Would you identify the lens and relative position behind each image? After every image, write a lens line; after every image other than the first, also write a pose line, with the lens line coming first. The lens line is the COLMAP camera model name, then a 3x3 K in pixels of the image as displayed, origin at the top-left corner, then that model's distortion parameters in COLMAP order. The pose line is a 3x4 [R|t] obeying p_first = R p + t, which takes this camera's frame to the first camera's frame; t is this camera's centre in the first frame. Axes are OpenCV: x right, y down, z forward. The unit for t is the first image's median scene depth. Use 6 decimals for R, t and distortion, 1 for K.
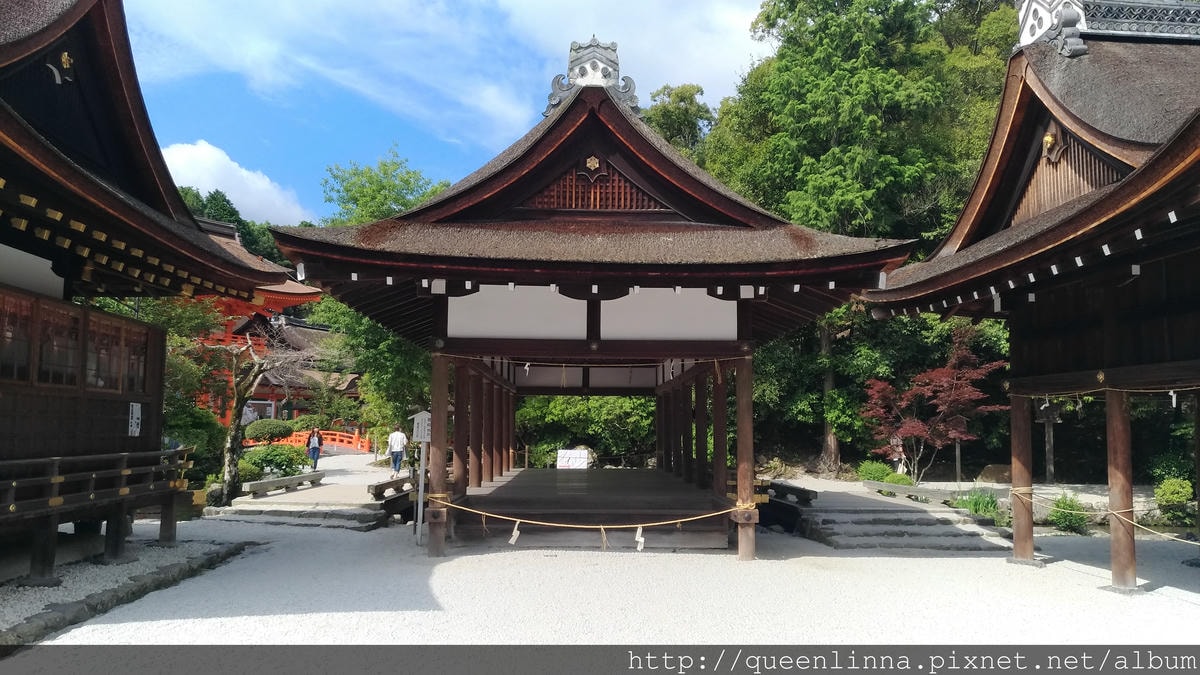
lens RADIAL K [[897.2, 0, 598.8], [0, 897.2, 342.2], [0, 0, 1]] dist [0.004921, 0.016591]
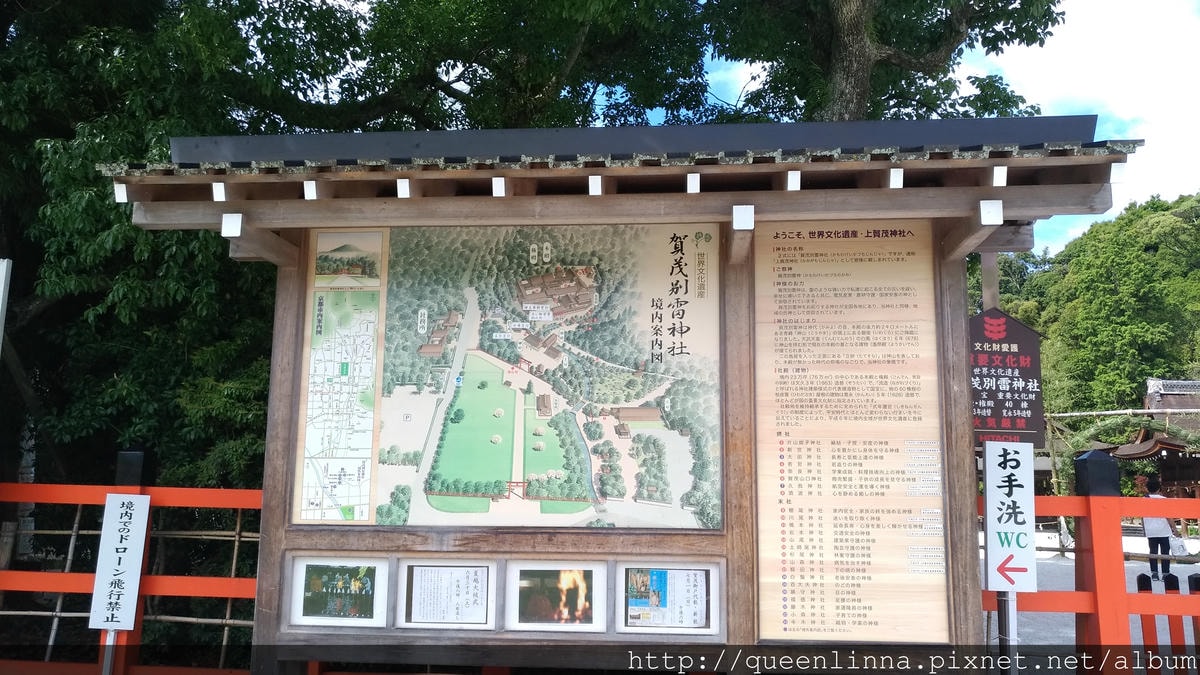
lens RADIAL K [[897.2, 0, 596.9], [0, 897.2, 337.1], [0, 0, 1]] dist [0.004921, 0.016591]
pose [[0.944987, -0.049884, -0.323282, -0.203455], [0.024047, 0.996223, -0.083432, -0.133128], [0.326223, 0.071069, 0.942618, -1.429208]]
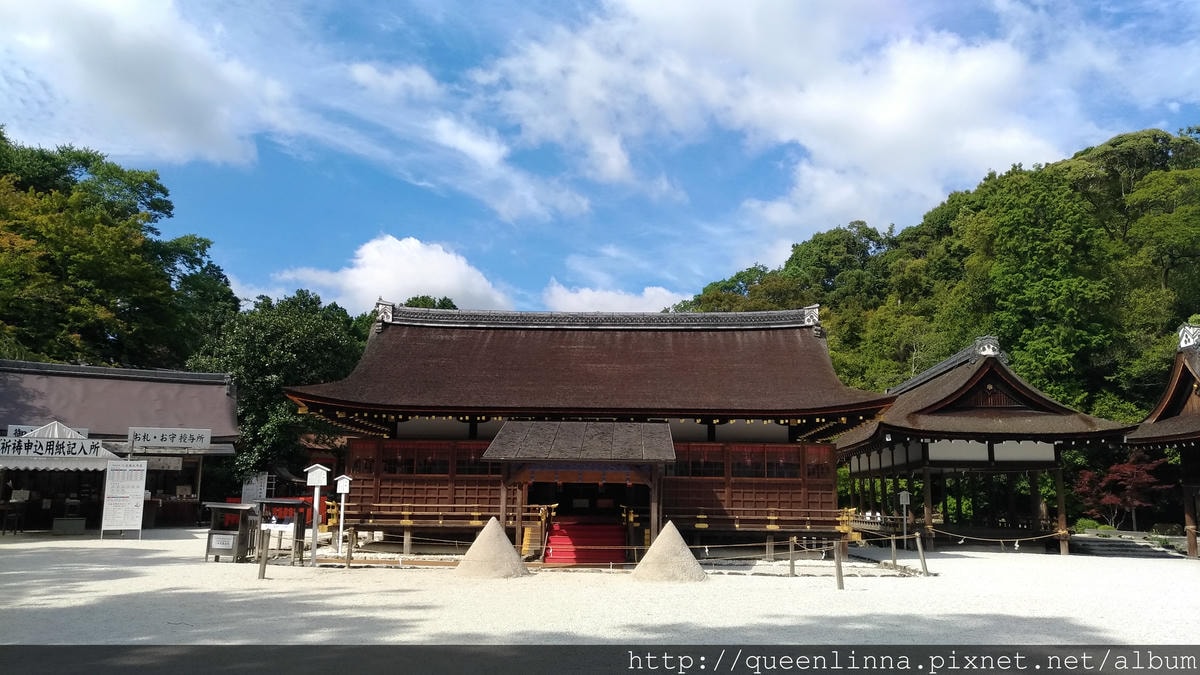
lens RADIAL K [[897.2, 0, 602.0], [0, 897.2, 334.9], [0, 0, 1]] dist [0.004921, 0.016591]
pose [[0.994286, -0.014781, -0.105717, -0.383023], [0.006031, 0.996563, -0.082620, -0.071375], [0.106575, 0.081511, 0.990958, -0.738145]]
